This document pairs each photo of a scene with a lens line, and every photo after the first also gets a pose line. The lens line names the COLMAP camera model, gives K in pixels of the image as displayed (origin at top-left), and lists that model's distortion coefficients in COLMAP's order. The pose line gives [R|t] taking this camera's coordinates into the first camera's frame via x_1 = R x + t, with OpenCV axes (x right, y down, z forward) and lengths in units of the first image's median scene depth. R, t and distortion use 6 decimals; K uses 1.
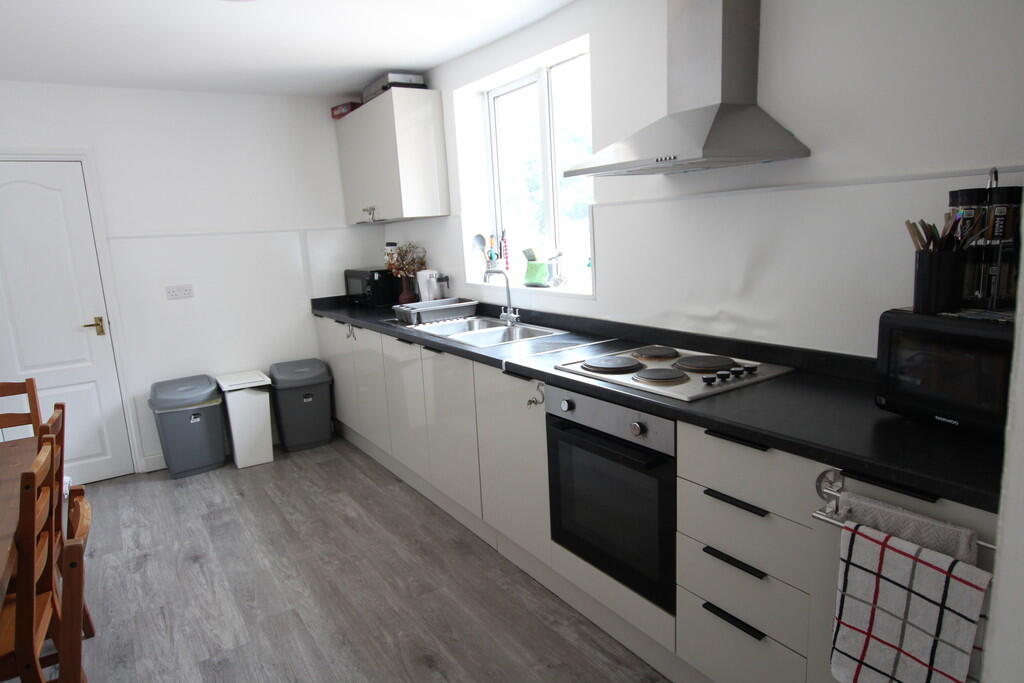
lens RADIAL K [[613.0, 0, 512.7], [0, 613.0, 344.1], [0, 0, 1]] dist [-0.025804, 0.004123]
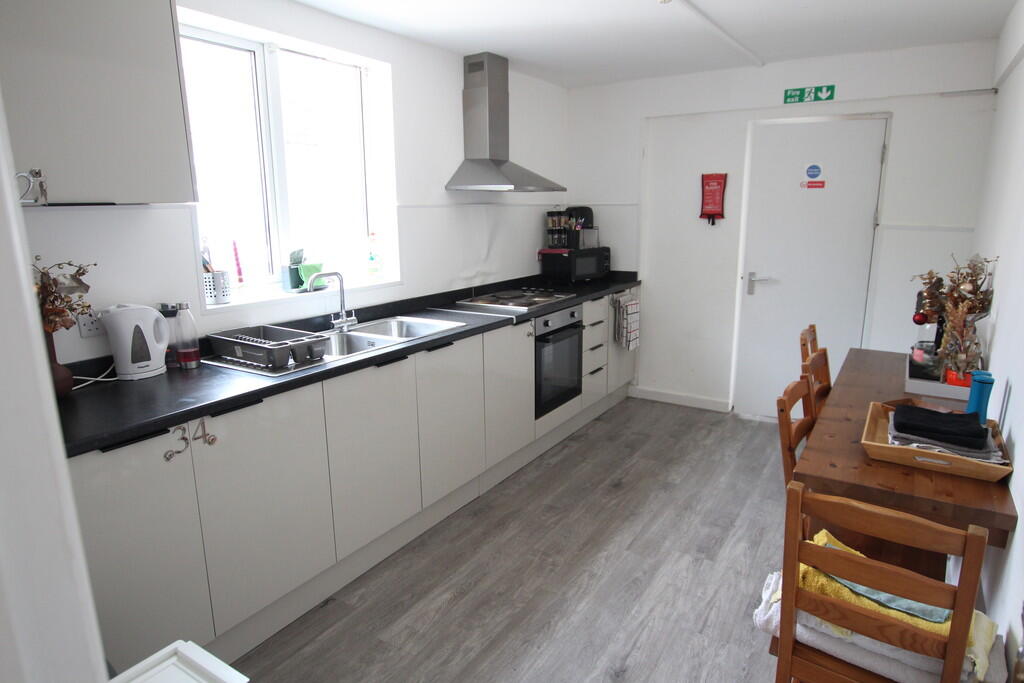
lens RADIAL K [[613.0, 0, 512.5], [0, 613.0, 342.3], [0, 0, 1]] dist [-0.025804, 0.004123]
pose [[-0.396641, -0.144445, 0.906538, -1.174622], [0.201608, 0.949724, 0.239537, -0.230720], [-0.895561, 0.277775, -0.347579, 1.387535]]
